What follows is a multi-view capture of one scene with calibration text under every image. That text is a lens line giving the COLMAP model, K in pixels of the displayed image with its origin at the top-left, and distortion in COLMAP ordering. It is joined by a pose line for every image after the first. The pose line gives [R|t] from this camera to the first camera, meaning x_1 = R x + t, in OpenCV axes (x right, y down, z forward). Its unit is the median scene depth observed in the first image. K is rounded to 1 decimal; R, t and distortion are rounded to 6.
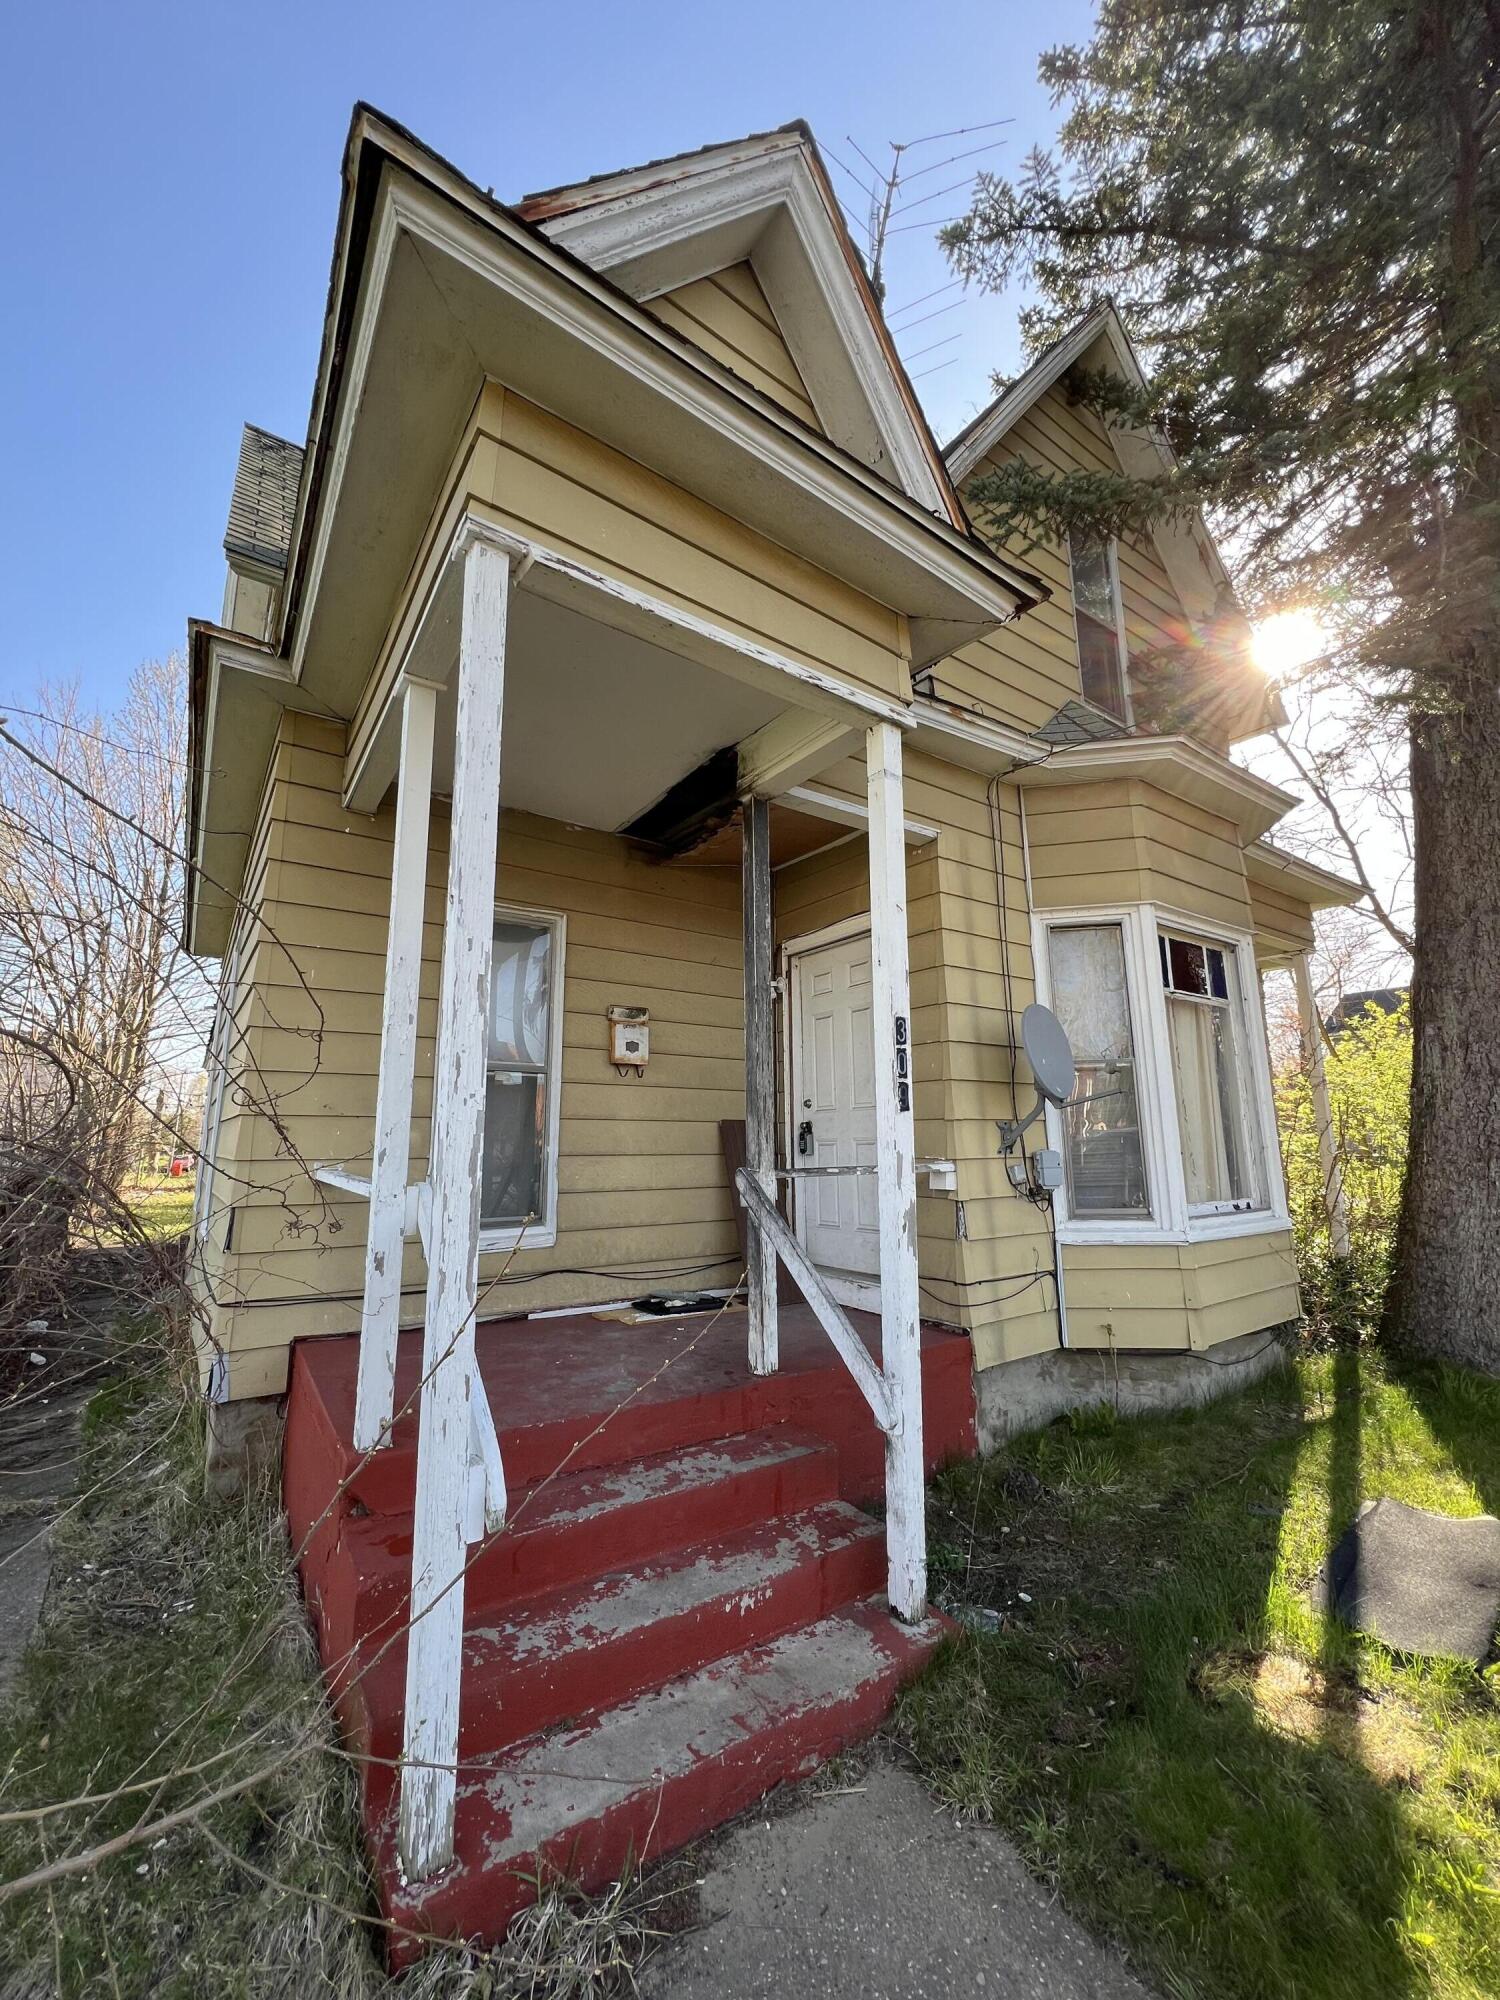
lens RADIAL K [[782.7, 0, 750.0], [0, 782.7, 1000.0], [0, 0, 1]] dist [0.008715, -0.000142]
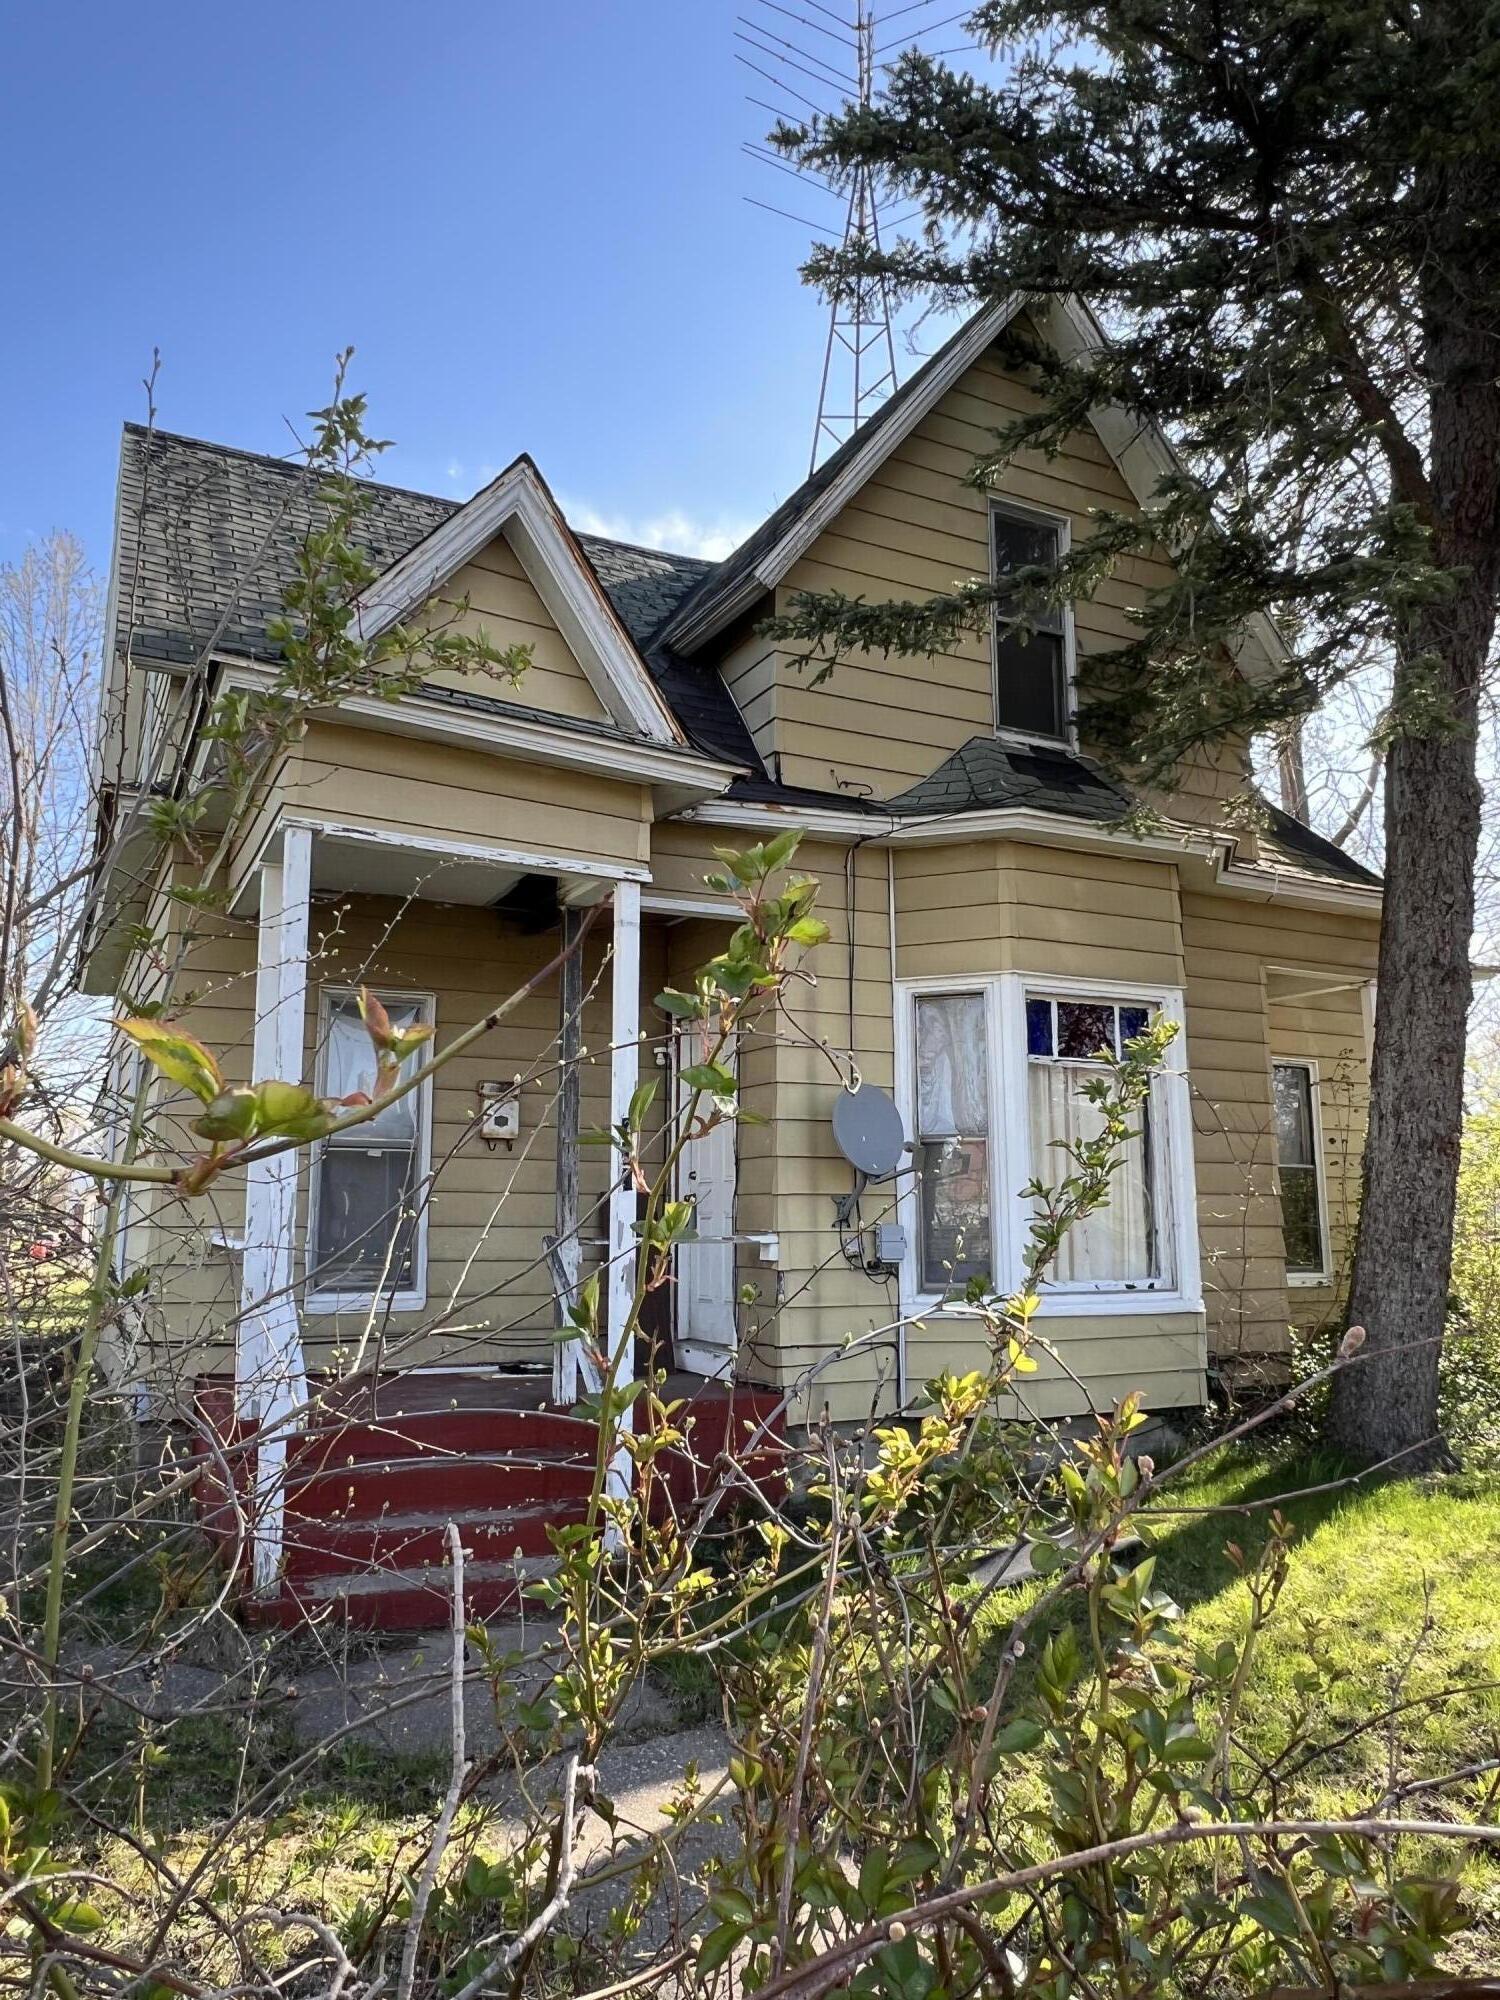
lens RADIAL K [[1361.6, 0, 748.7], [0, 1361.6, 1006.4], [0, 0, 1]] dist [0.024803, 0.001156]
pose [[0.989508, -0.015180, -0.143678, 0.431937], [0.018702, 0.999556, 0.023191, -0.126647], [0.143262, -0.025634, 0.989353, -0.718517]]
